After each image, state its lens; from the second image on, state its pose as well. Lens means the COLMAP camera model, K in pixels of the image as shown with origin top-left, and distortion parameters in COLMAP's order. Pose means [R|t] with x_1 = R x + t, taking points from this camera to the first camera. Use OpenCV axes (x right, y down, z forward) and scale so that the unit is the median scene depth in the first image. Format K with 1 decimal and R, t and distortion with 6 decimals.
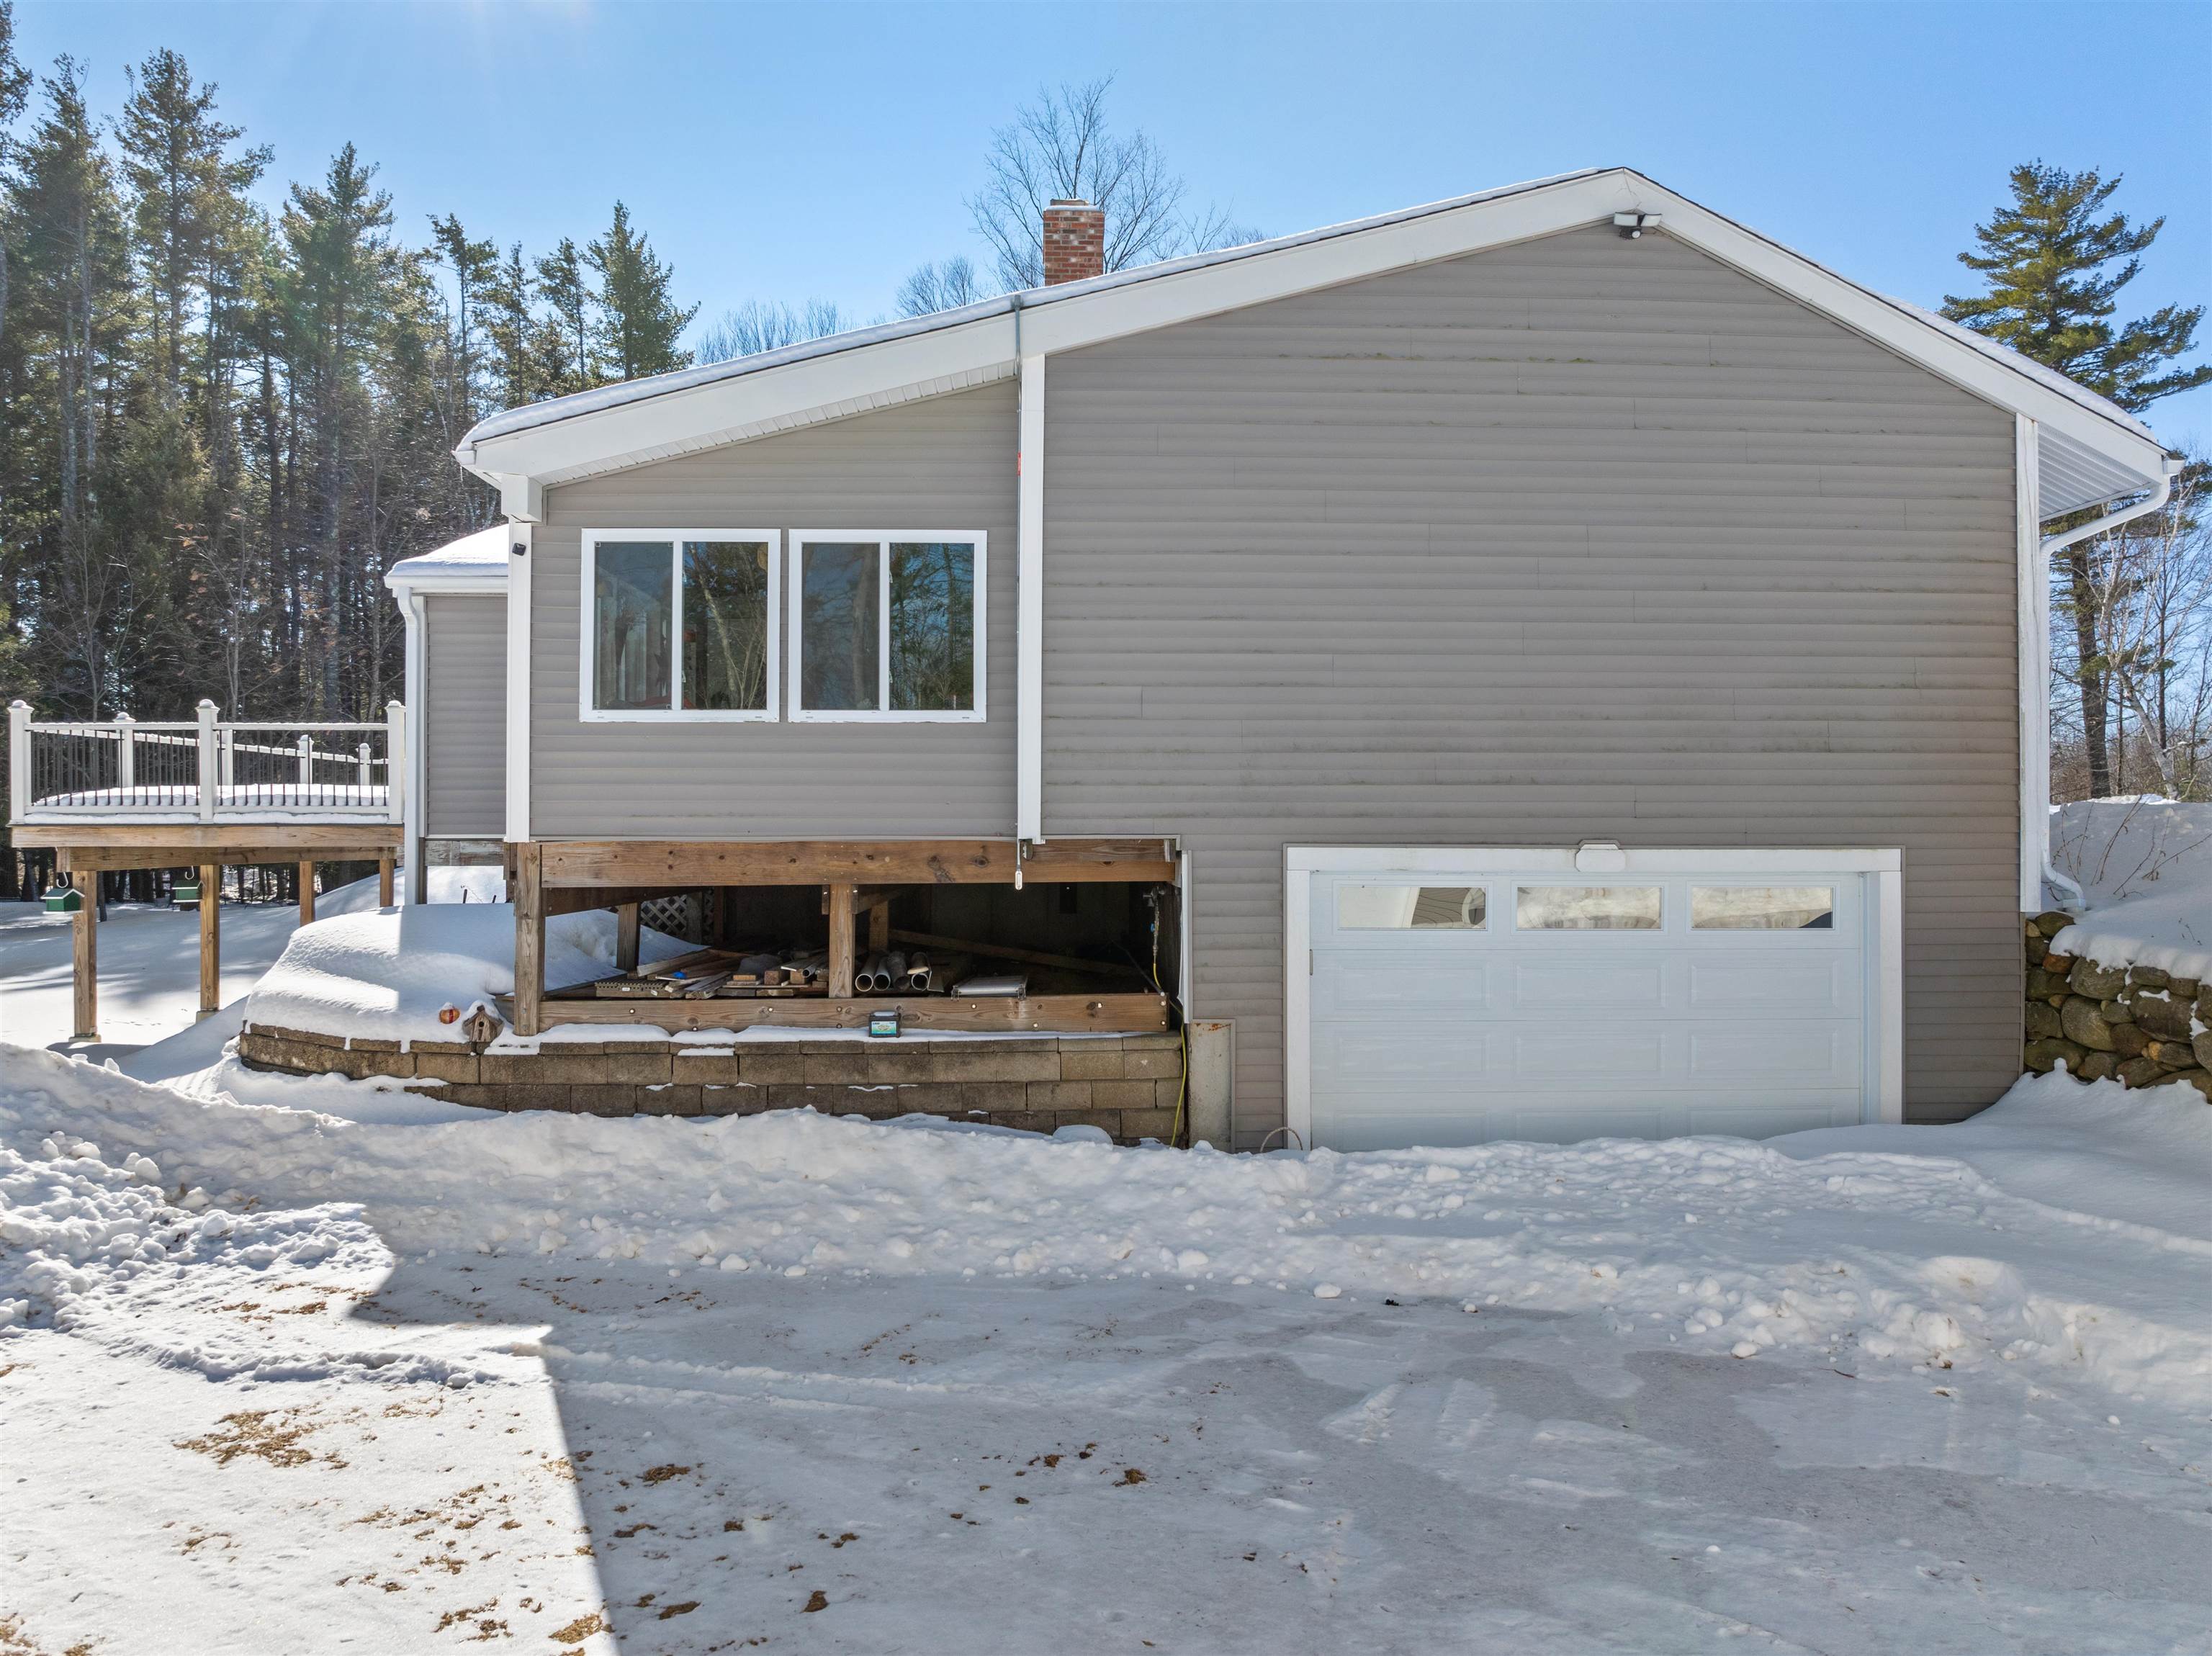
lens RADIAL K [[1558.3, 0, 1126.1], [0, 1558.3, 827.2], [0, 0, 1]] dist [-0.011642, 0.001699]
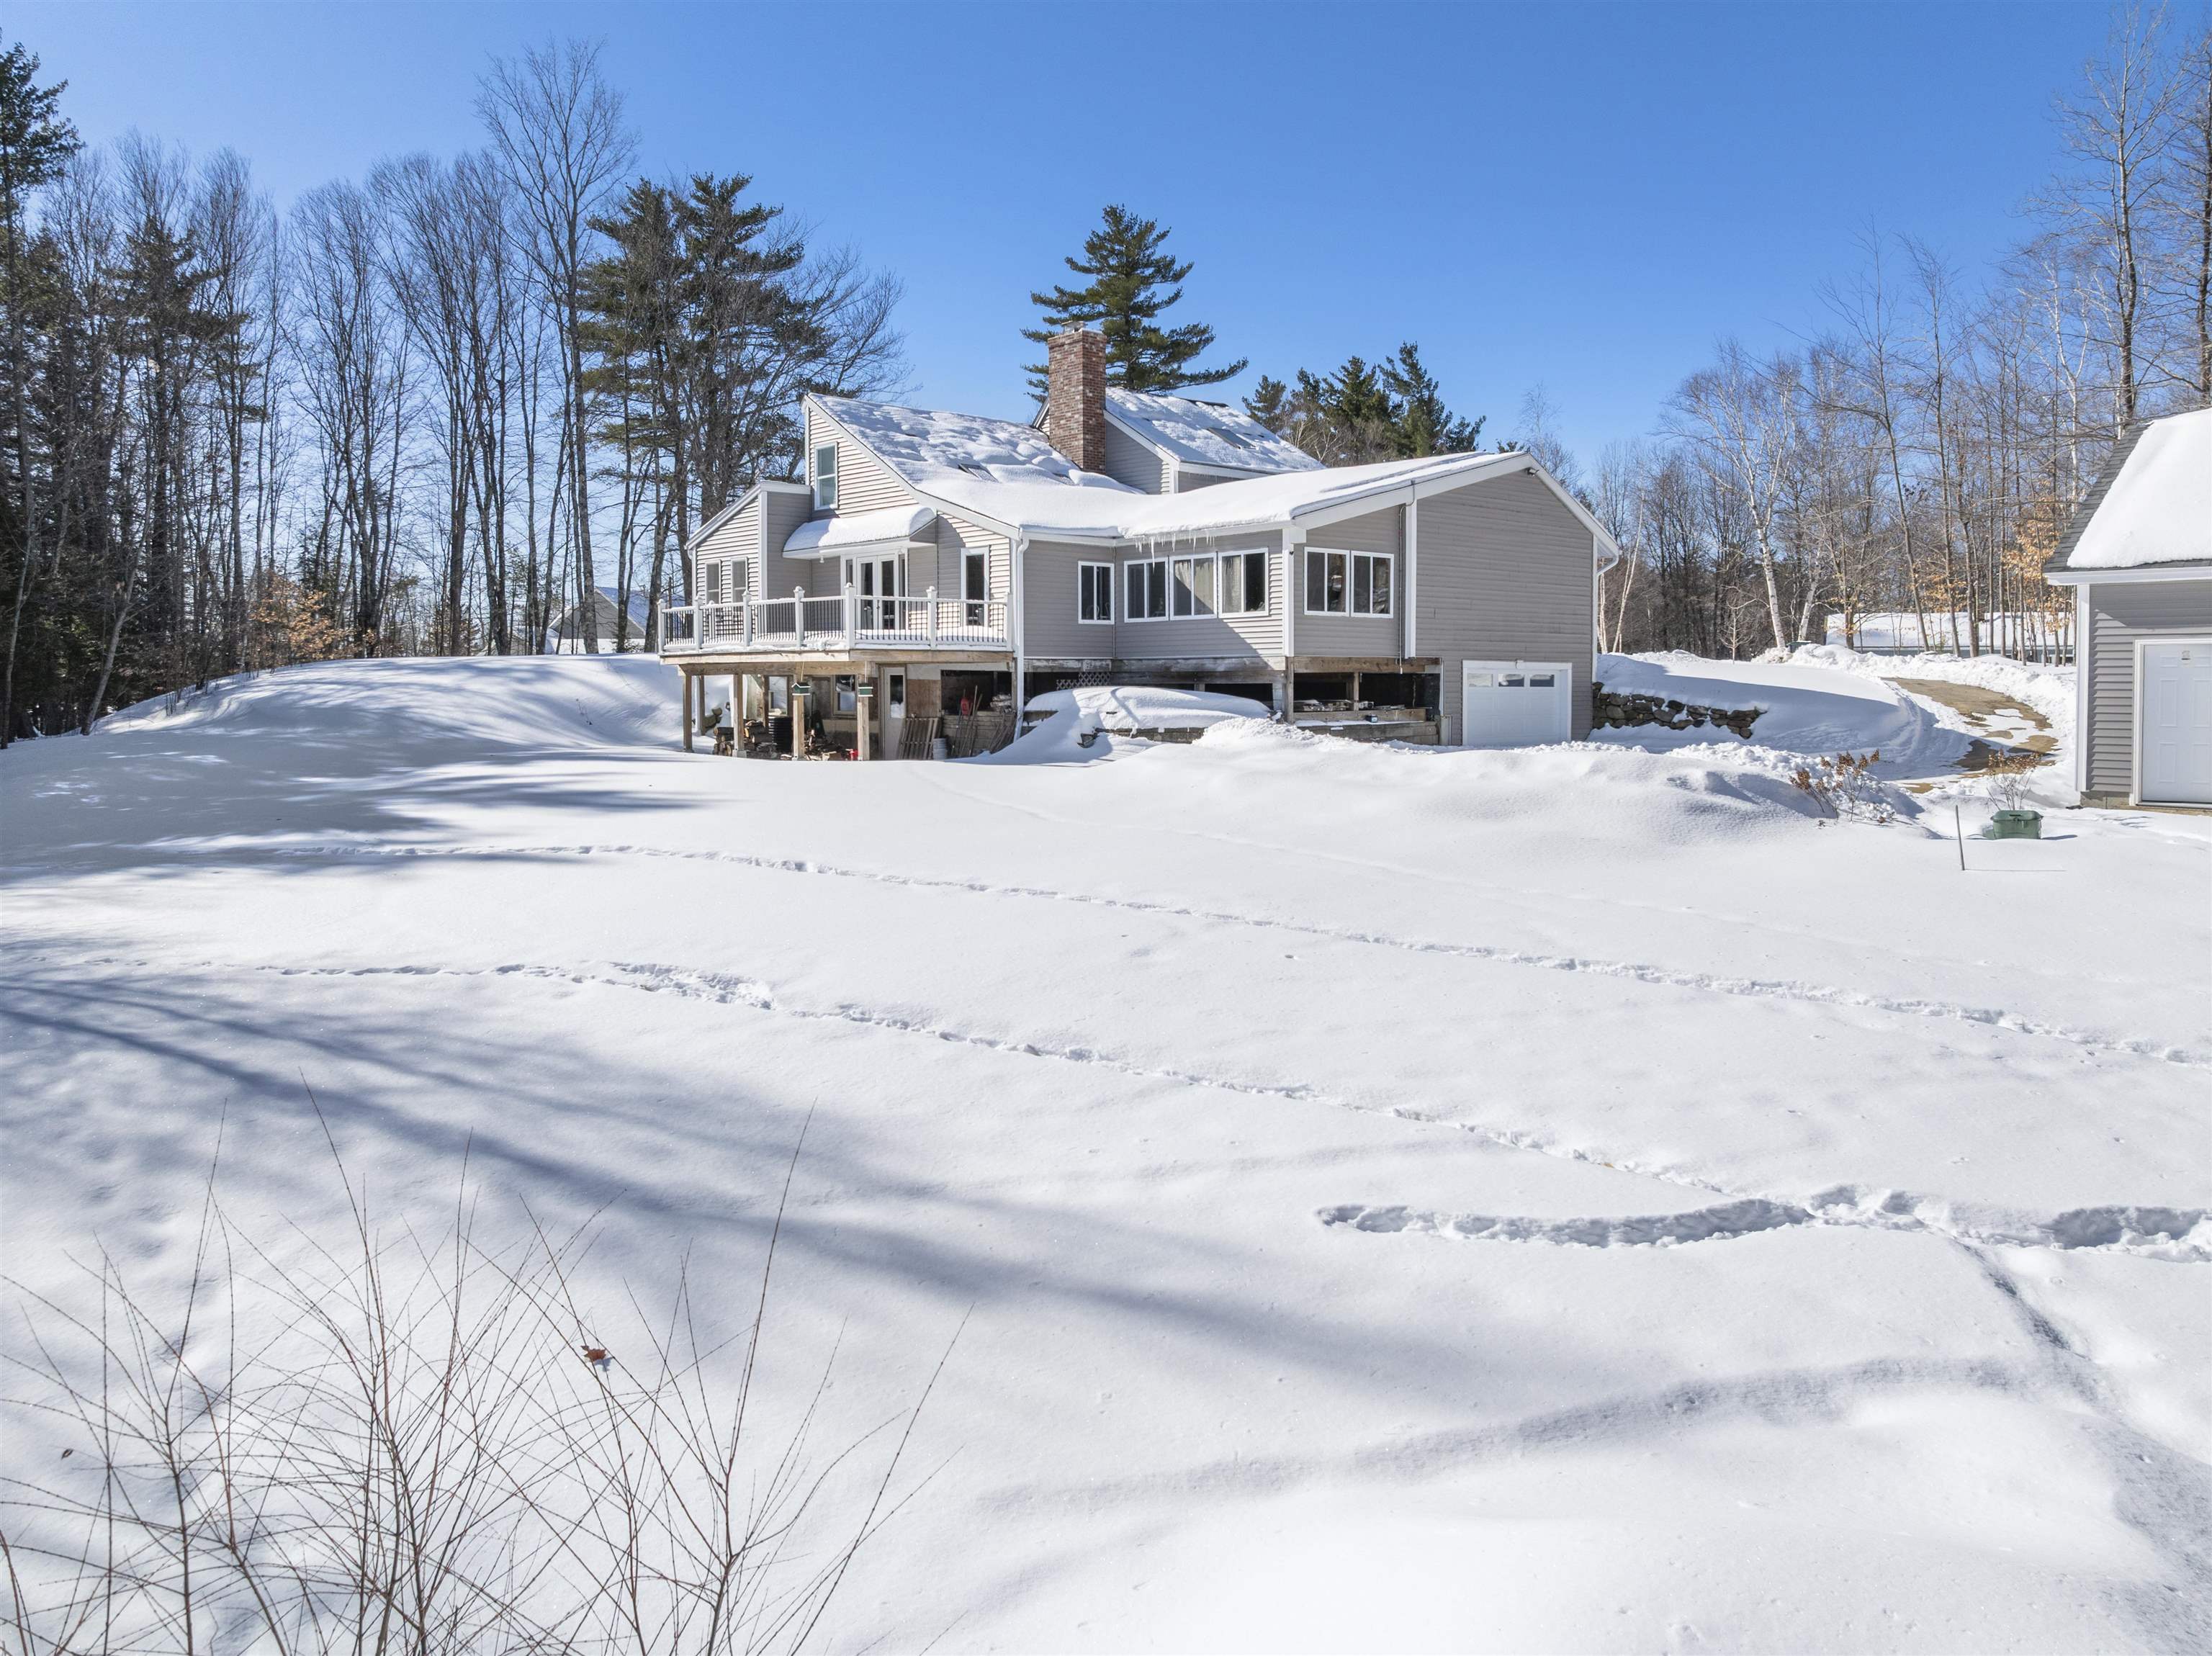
lens RADIAL K [[1558.3, 0, 1104.4], [0, 1558.3, 827.3], [0, 0, 1]] dist [-0.011642, 0.001699]
pose [[0.780993, -0.056957, 0.621937, -0.374127], [-0.001683, 0.995637, 0.093294, 0.008485], [-0.624537, -0.073908, 0.777490, -0.158471]]
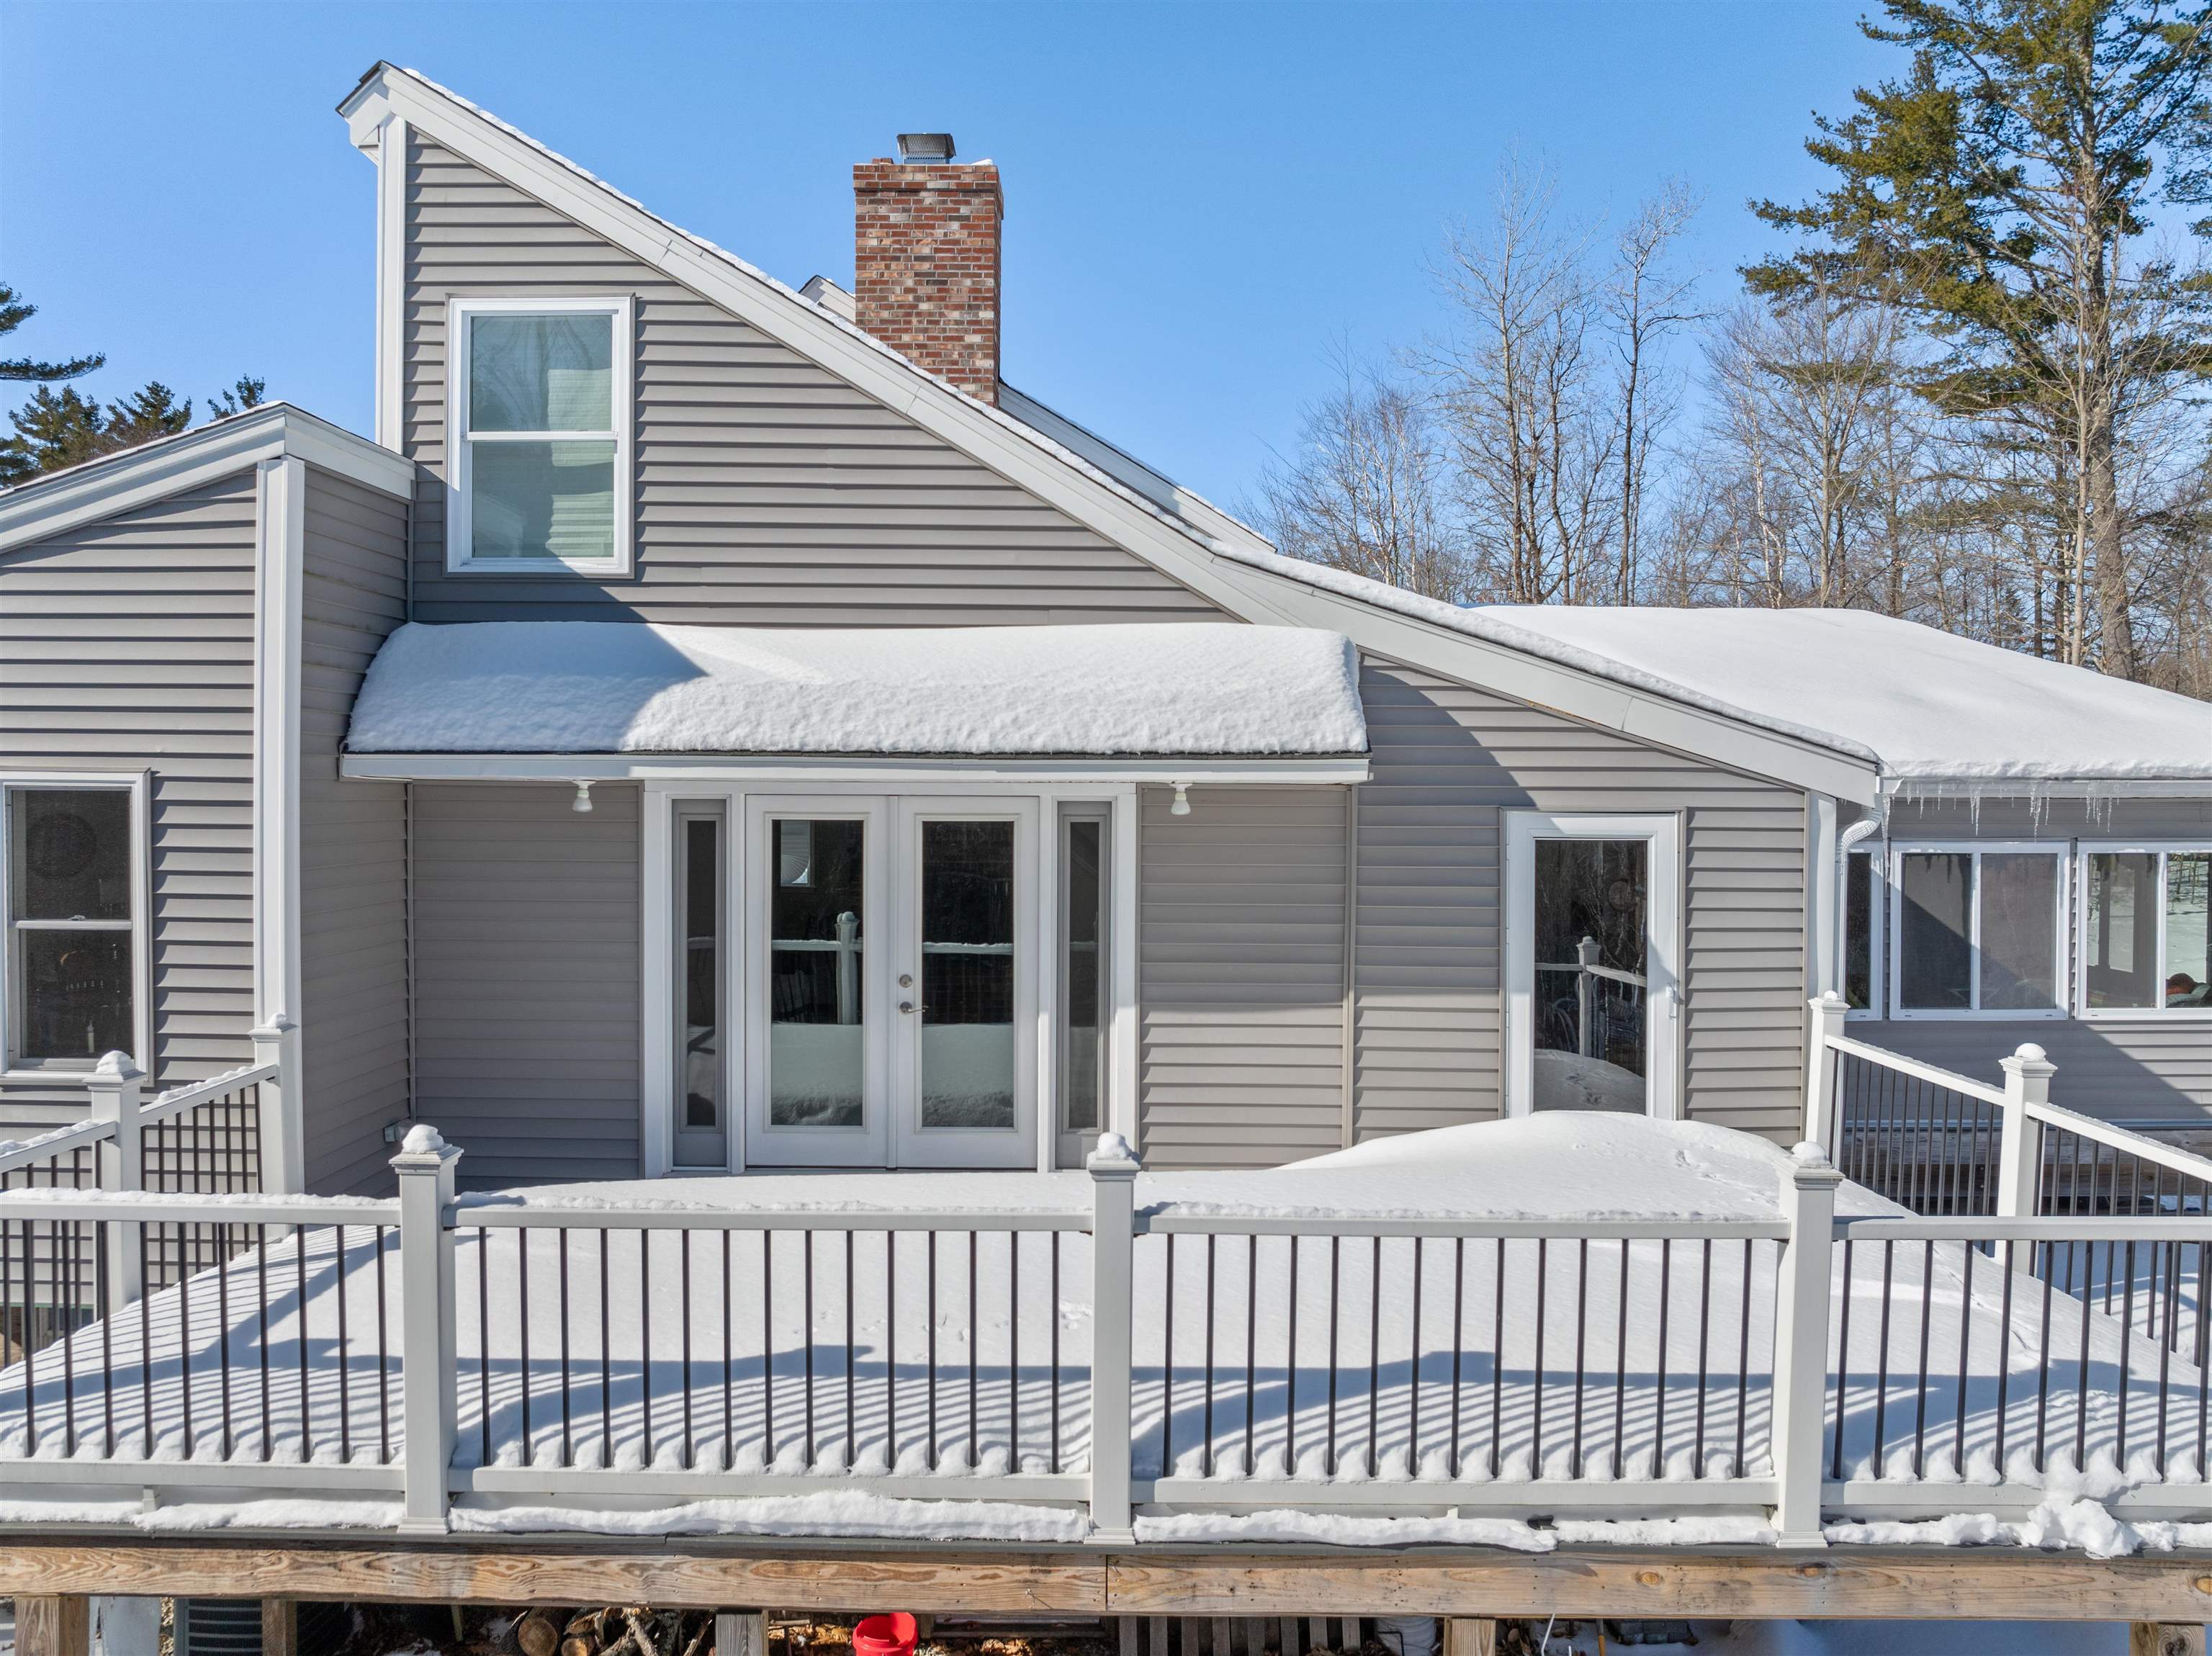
lens RADIAL K [[1558.3, 0, 1097.7], [0, 1558.3, 840.0], [0, 0, 1]] dist [-0.011642, 0.001699]
pose [[0.070924, -0.028680, 0.997069, -0.231636], [-0.009328, 0.999524, 0.029415, -0.033164], [-0.997438, -0.011387, 0.070623, 0.272165]]
